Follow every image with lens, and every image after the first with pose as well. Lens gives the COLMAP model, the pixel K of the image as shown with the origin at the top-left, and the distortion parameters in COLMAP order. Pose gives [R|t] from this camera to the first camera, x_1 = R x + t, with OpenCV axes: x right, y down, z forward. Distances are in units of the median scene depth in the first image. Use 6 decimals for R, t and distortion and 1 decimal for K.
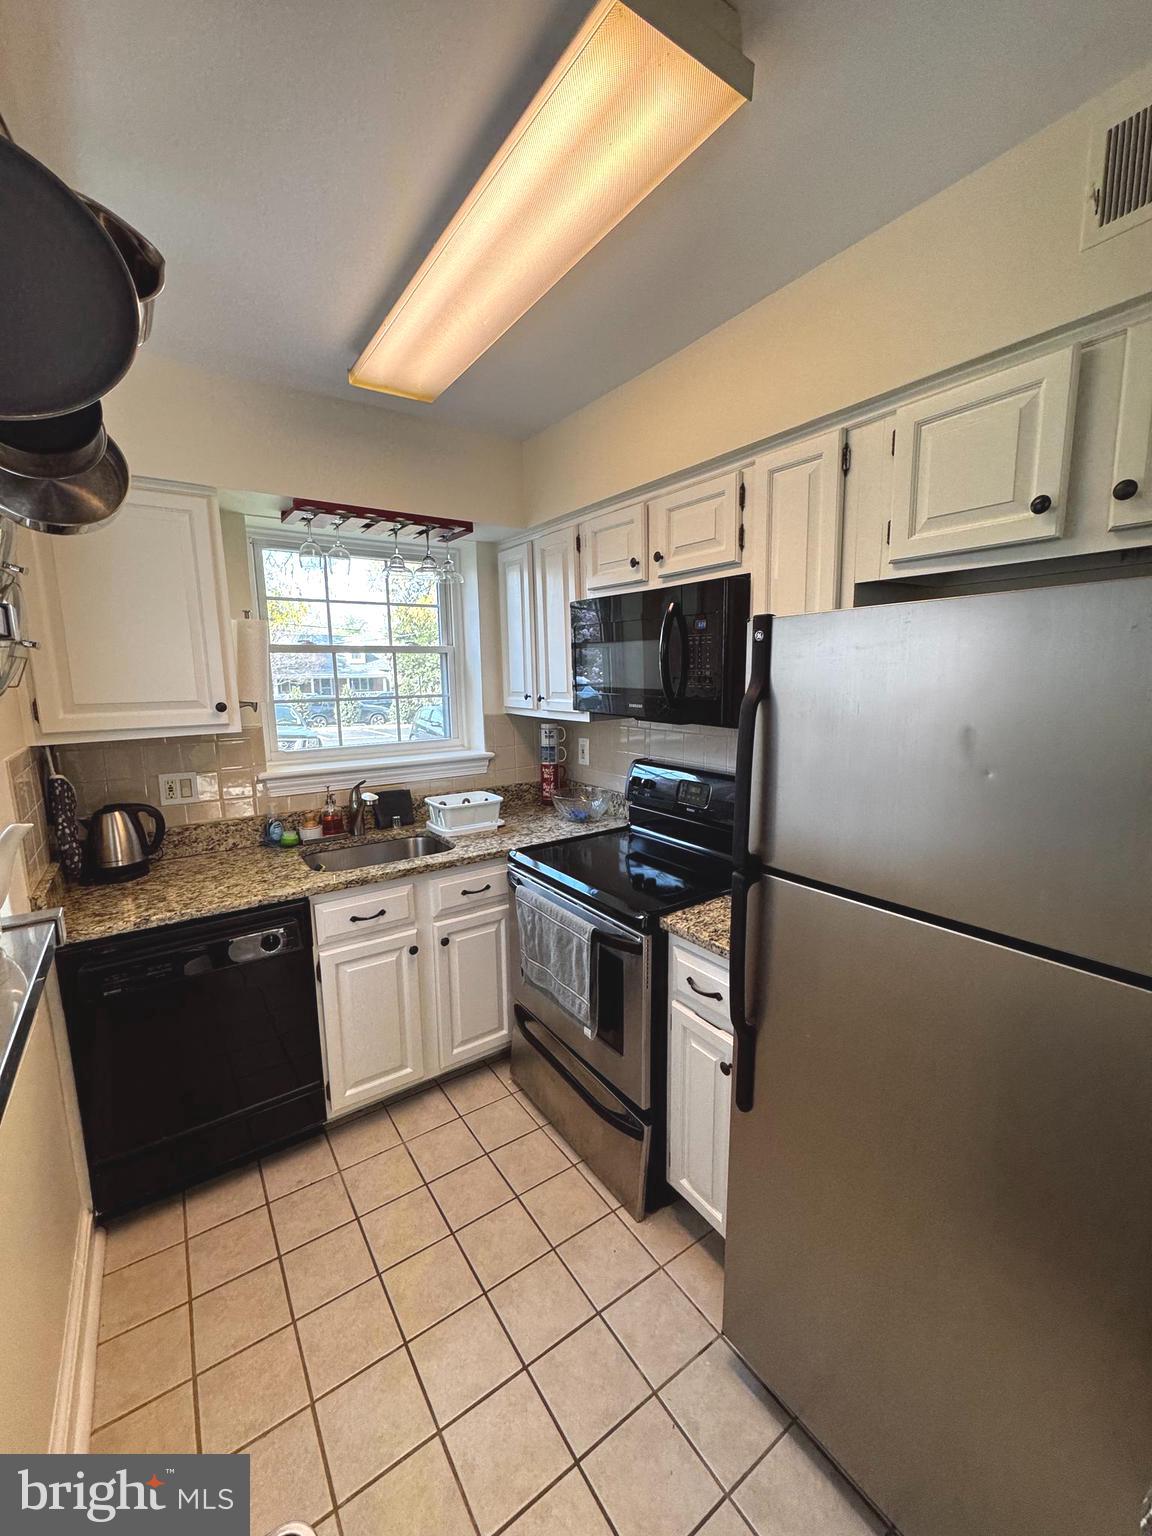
lens RADIAL K [[613.9, 0, 576.0], [0, 613.9, 768.0], [0, 0, 1]] dist [-0.002864, 0.000677]
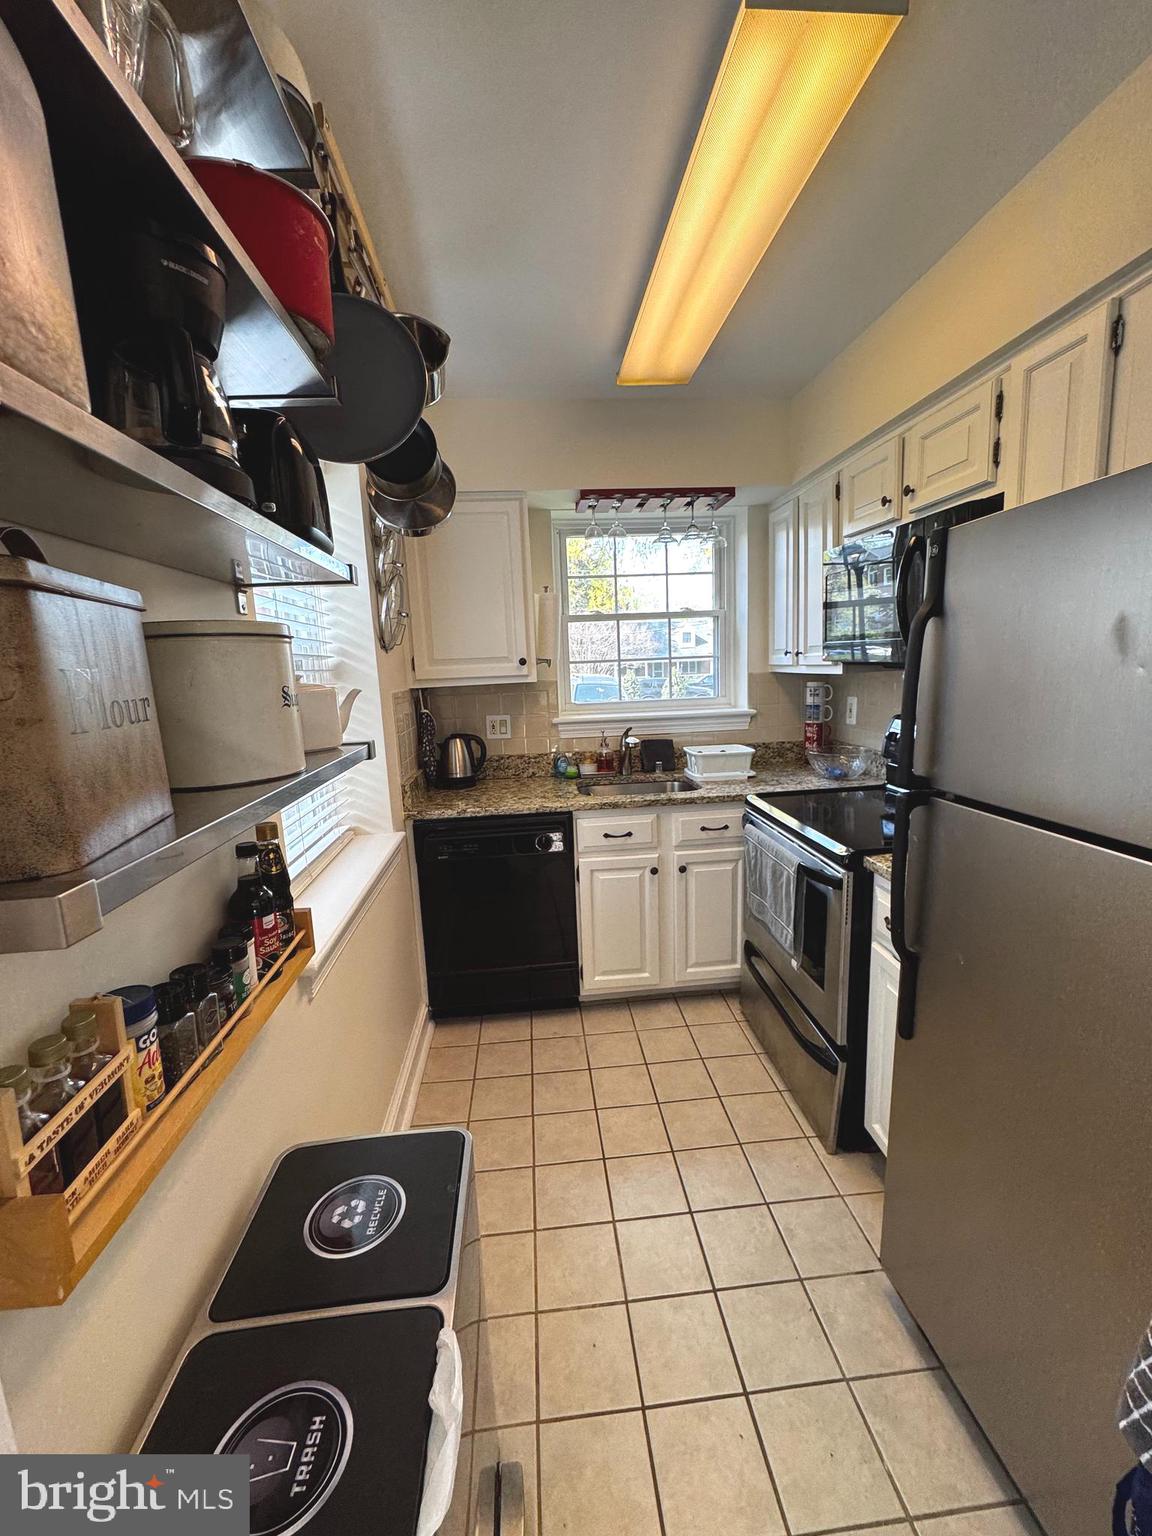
lens RADIAL K [[613.9, 0, 576.0], [0, 613.9, 768.0], [0, 0, 1]] dist [-0.002864, 0.000677]
pose [[0.867705, 0.061714, -0.493234, 0.166828], [-0.048991, 0.998050, 0.038691, 0.066518], [0.494660, -0.009408, 0.869036, -0.075726]]
